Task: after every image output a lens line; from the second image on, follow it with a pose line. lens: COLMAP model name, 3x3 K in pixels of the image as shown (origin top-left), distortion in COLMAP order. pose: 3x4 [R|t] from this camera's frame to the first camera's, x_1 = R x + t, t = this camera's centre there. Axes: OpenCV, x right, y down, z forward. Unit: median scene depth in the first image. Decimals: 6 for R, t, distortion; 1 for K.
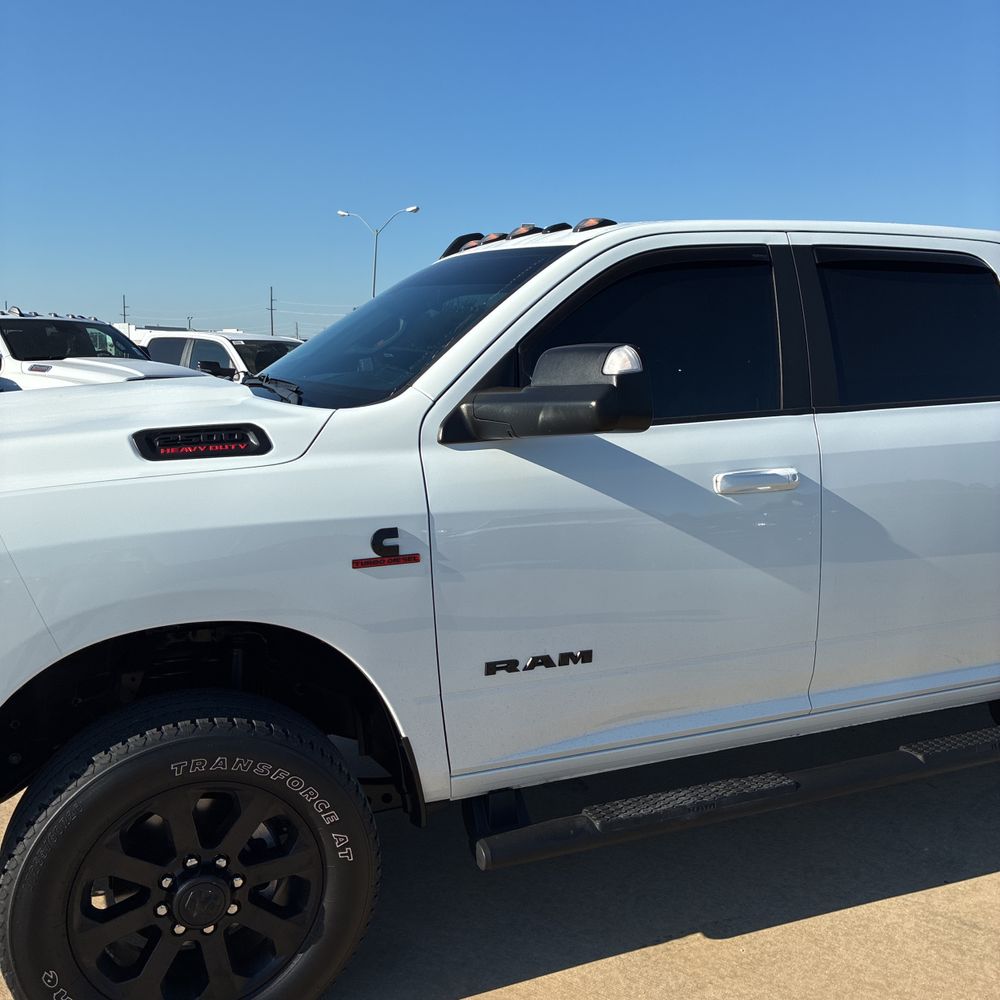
lens RADIAL K [[1012.6, 0, 498.9], [0, 1012.6, 495.7], [0, 0, 1]] dist [0.019547, 0.000000]
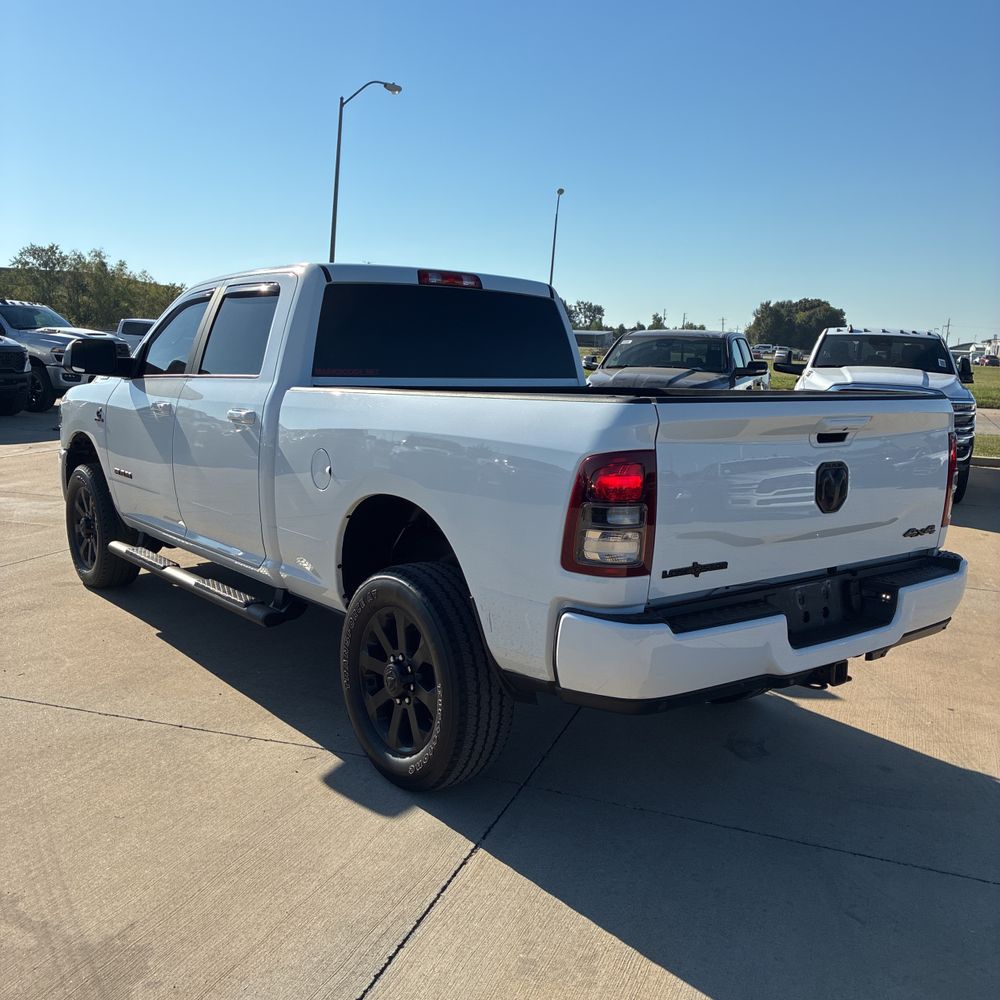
lens RADIAL K [[1012.6, 0, 509.3], [0, 1012.6, 495.9], [0, 0, 1]] dist [0.019547, 0.000000]
pose [[0.287679, 0.144790, -0.946719, 2.724655], [-0.161599, 0.981671, 0.101030, -0.179269], [0.943995, 0.123925, 0.305804, 1.207470]]
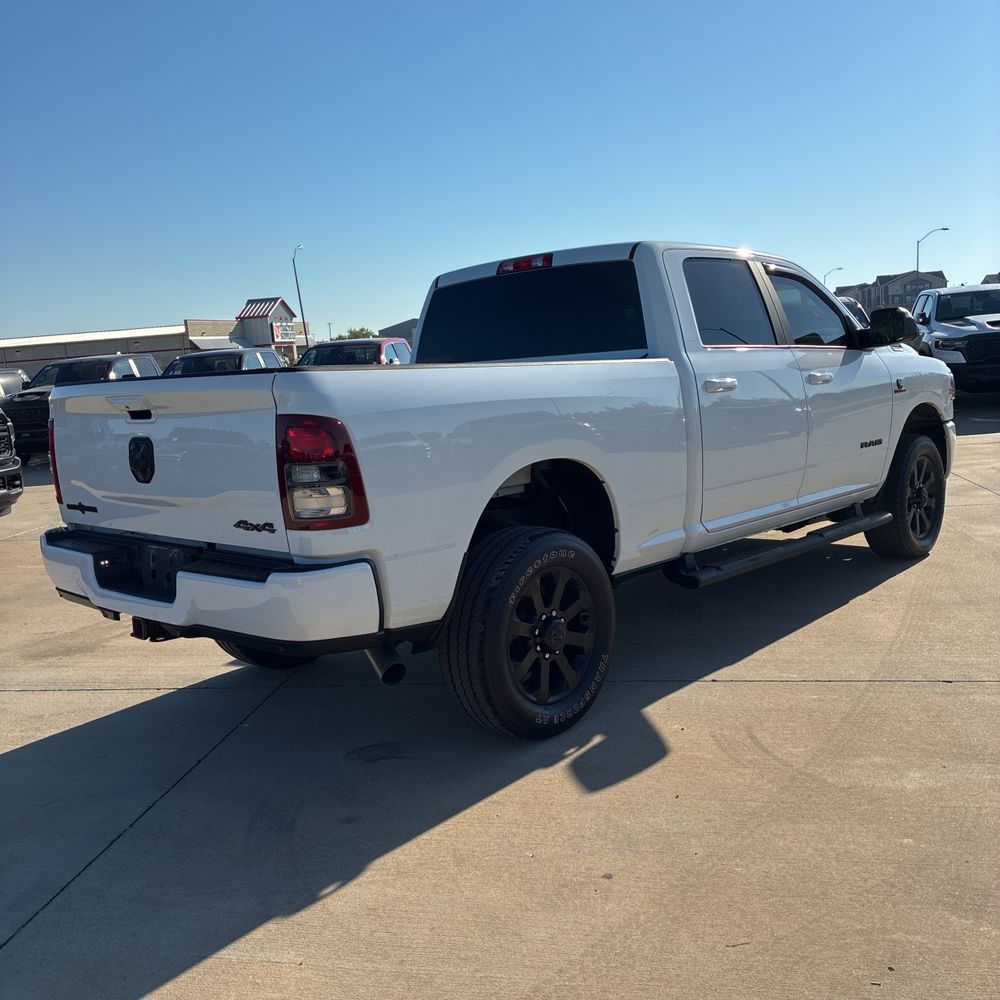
lens RADIAL K [[1012.6, 0, 506.5], [0, 1012.6, 499.1], [0, 0, 1]] dist [0.019547, 0.000000]
pose [[-0.902437, 0.118512, -0.414201, 1.651754], [0.007827, 0.965772, 0.259276, -0.465040], [0.430751, 0.230738, -0.872476, 3.698350]]
